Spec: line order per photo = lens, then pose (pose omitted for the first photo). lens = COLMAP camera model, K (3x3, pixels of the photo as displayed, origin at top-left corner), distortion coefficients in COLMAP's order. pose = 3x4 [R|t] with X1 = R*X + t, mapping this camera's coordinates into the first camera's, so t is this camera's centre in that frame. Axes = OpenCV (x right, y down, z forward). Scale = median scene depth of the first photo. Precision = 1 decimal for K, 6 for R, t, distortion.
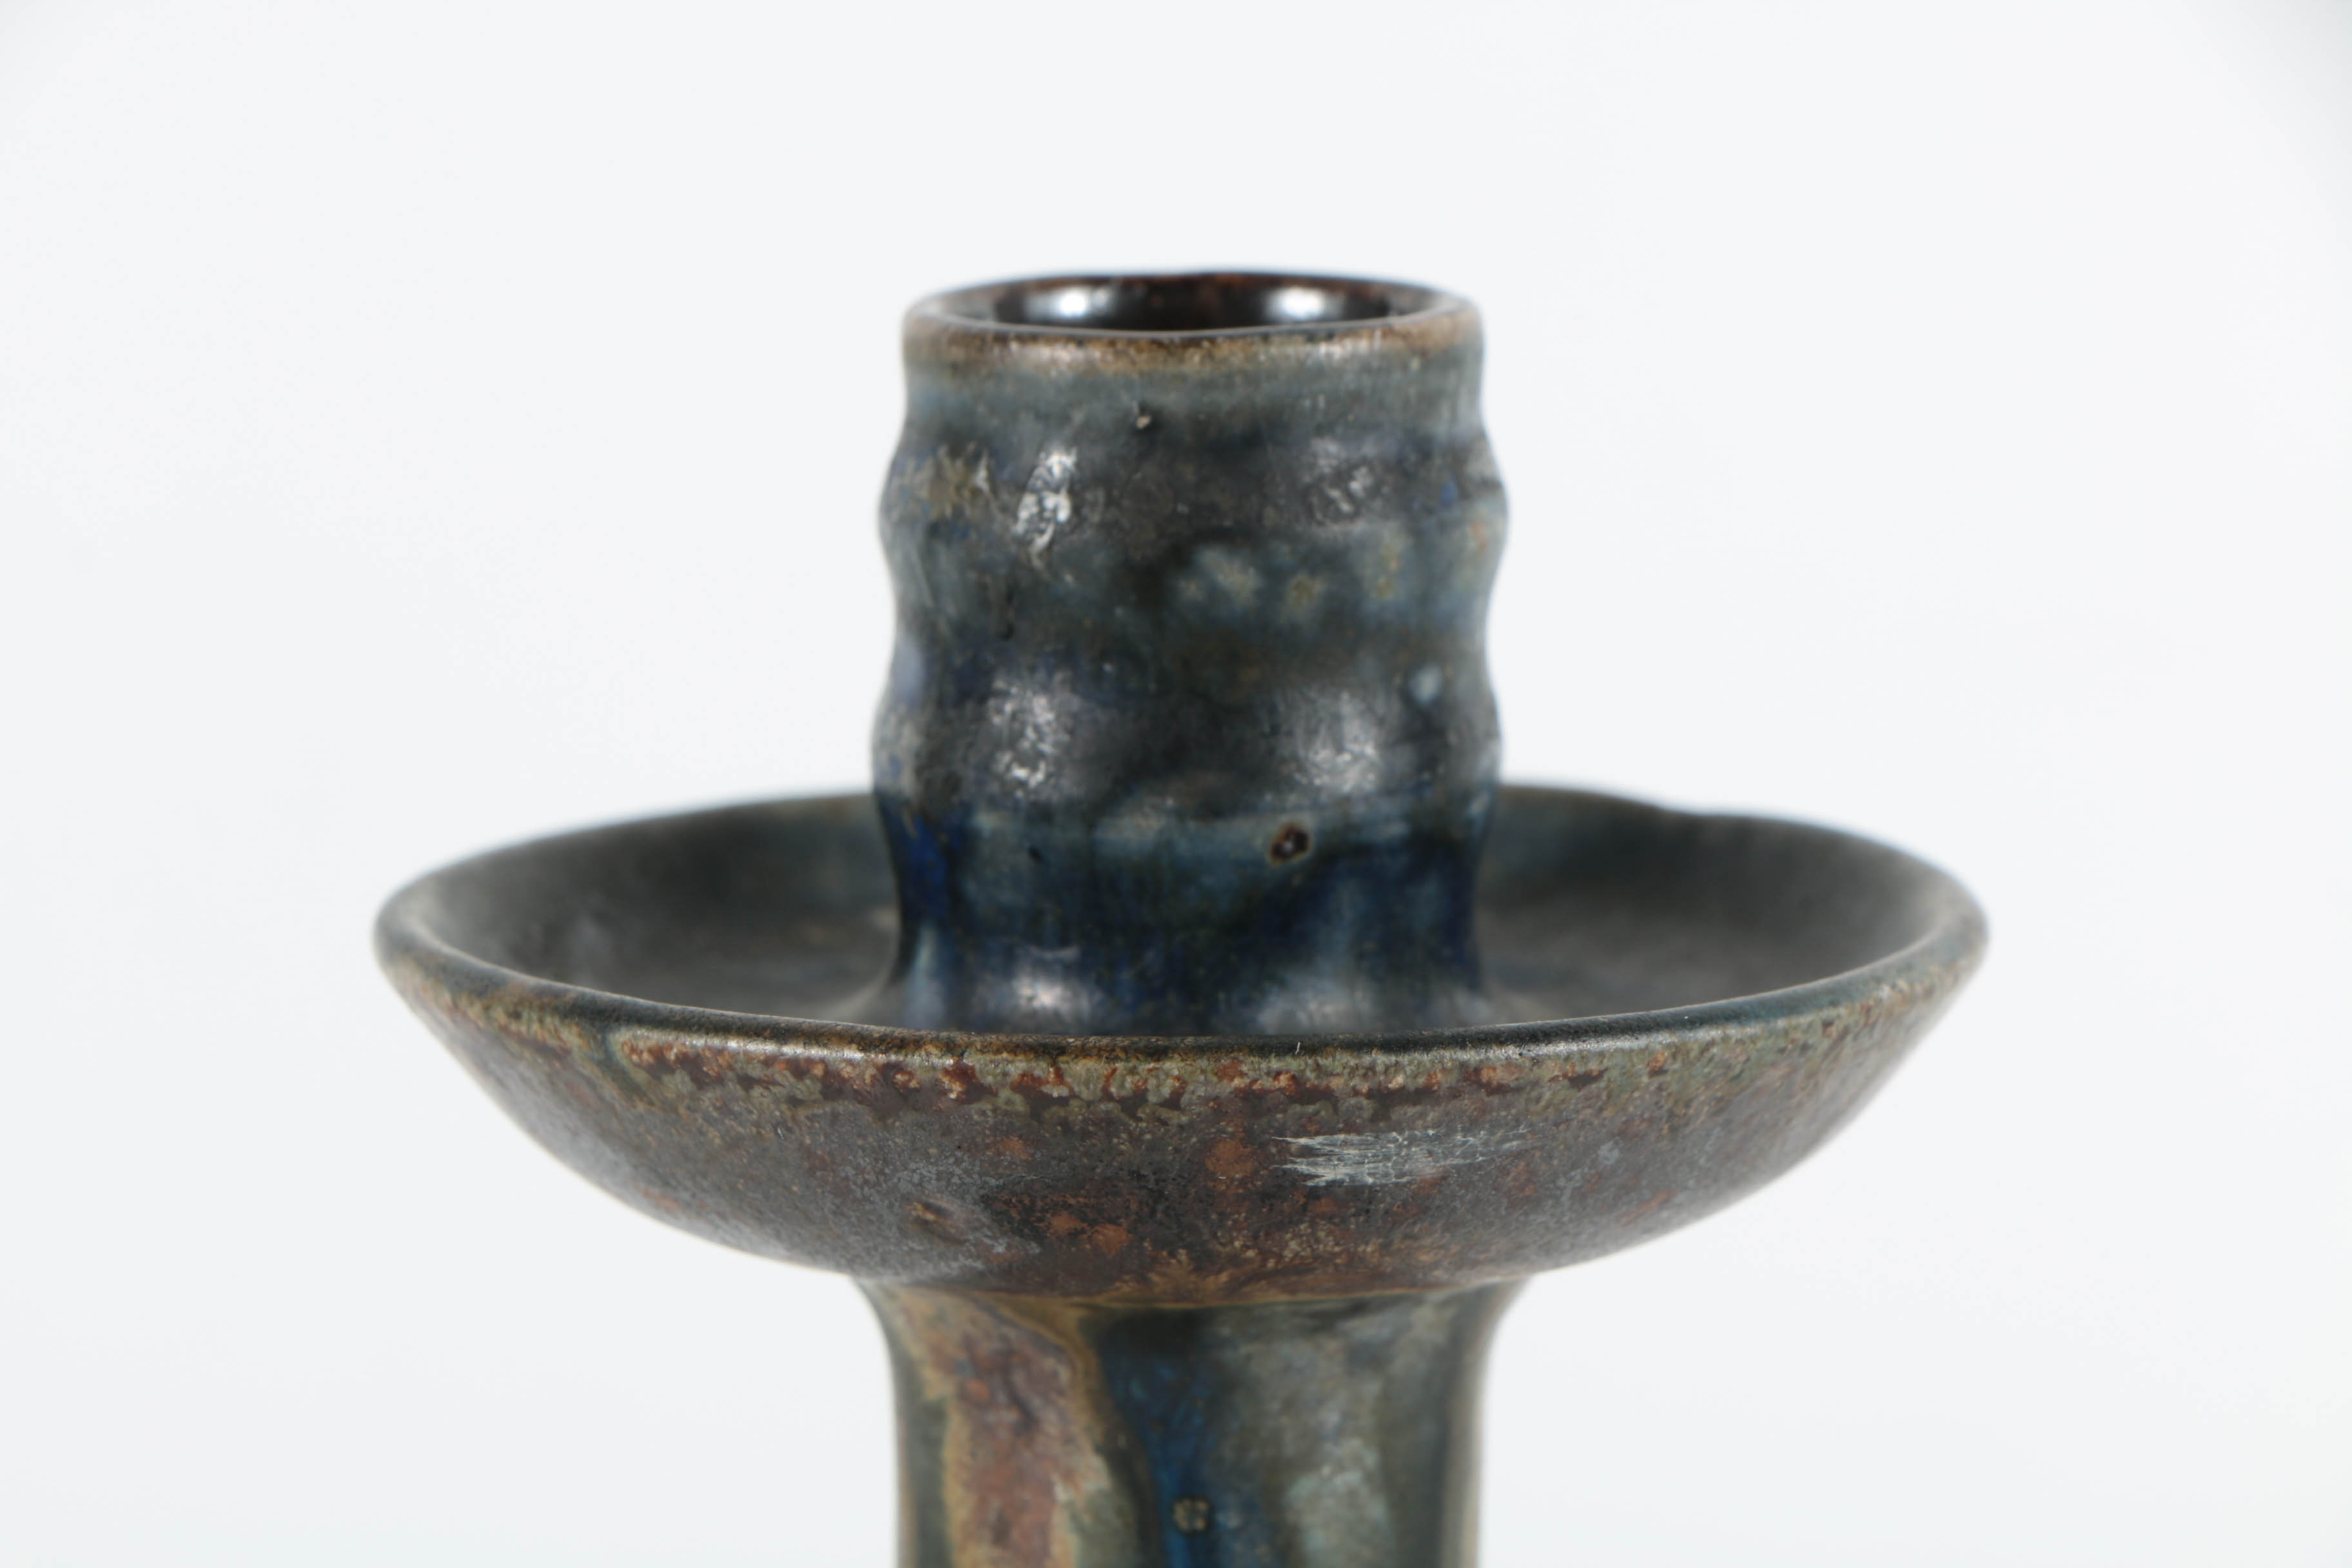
lens RADIAL K [[14738.4, 0, 1176.0], [0, 14738.4, 784.0], [0, 0, 1]] dist [0.593438, 4.953805]
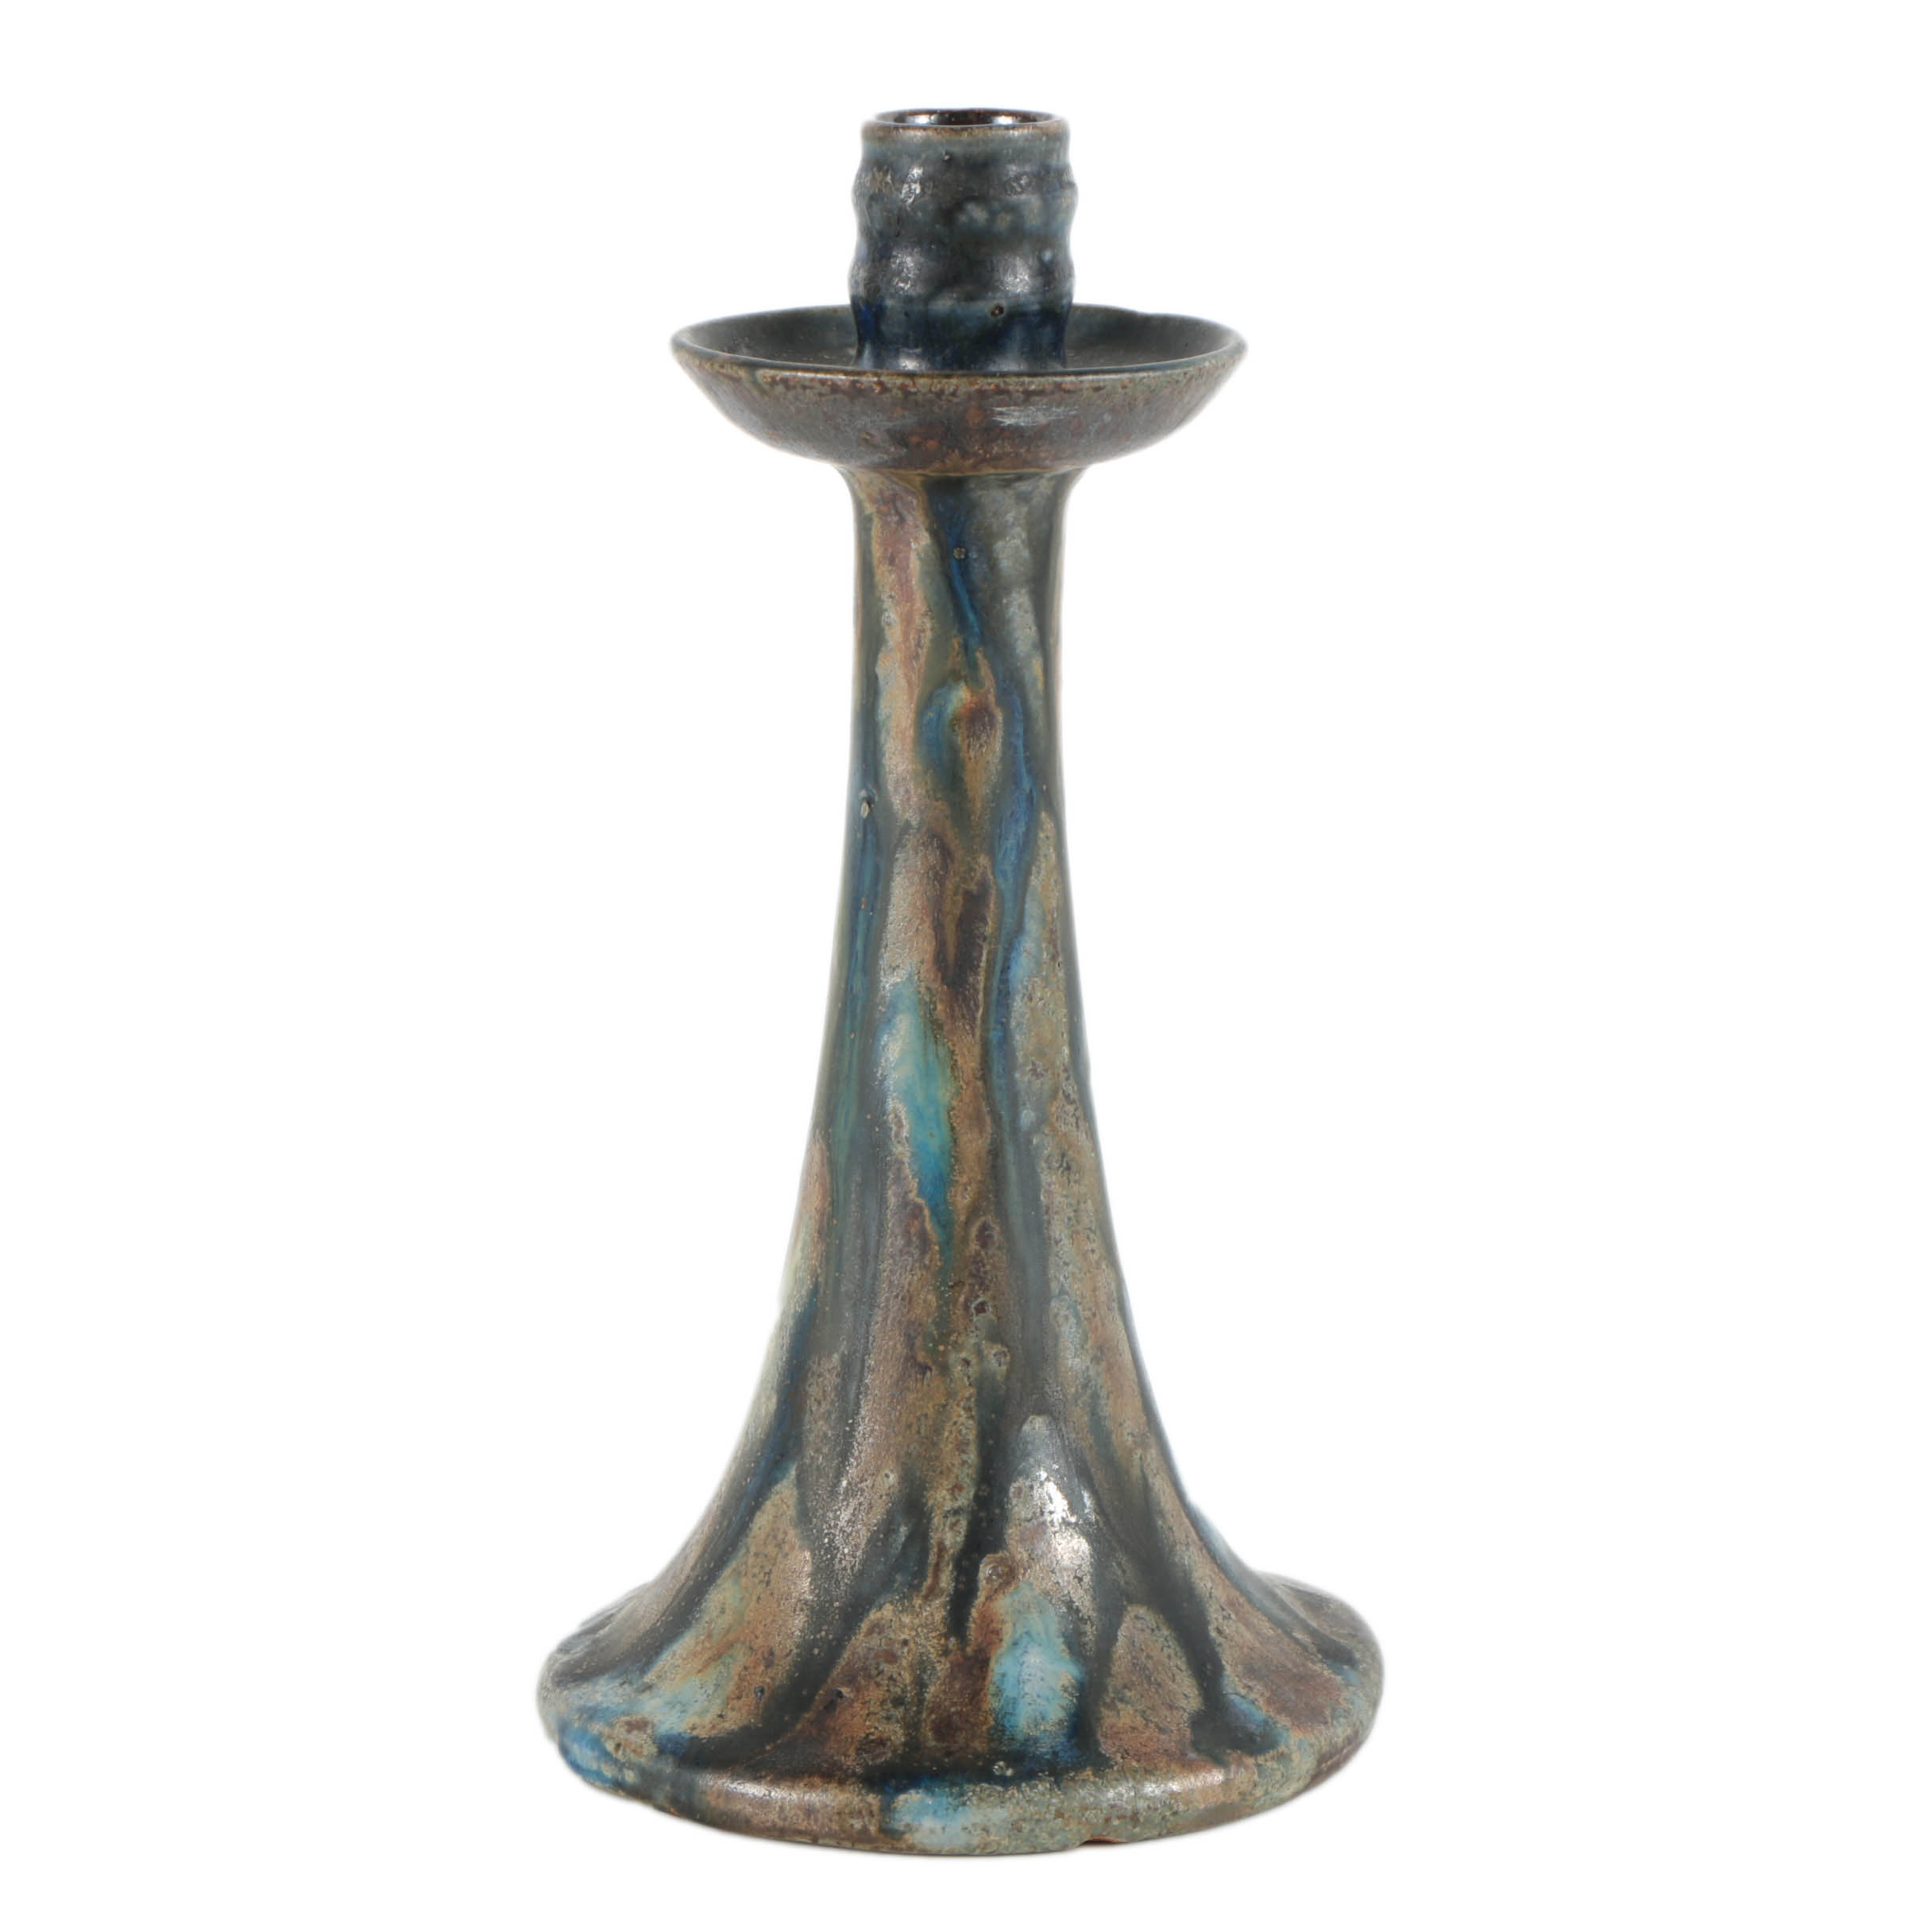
lens RADIAL K [[6300.4, 0, 966.0], [0, 6300.4, 966.0], [0, 0, 1]] dist [0.083353, 0.476132]
pose [[0.999927, 0.012057, 0.000577, 0.002571], [-0.012059, 0.995734, 0.091482, 0.018550], [0.000529, -0.091482, 0.995807, -0.208135]]
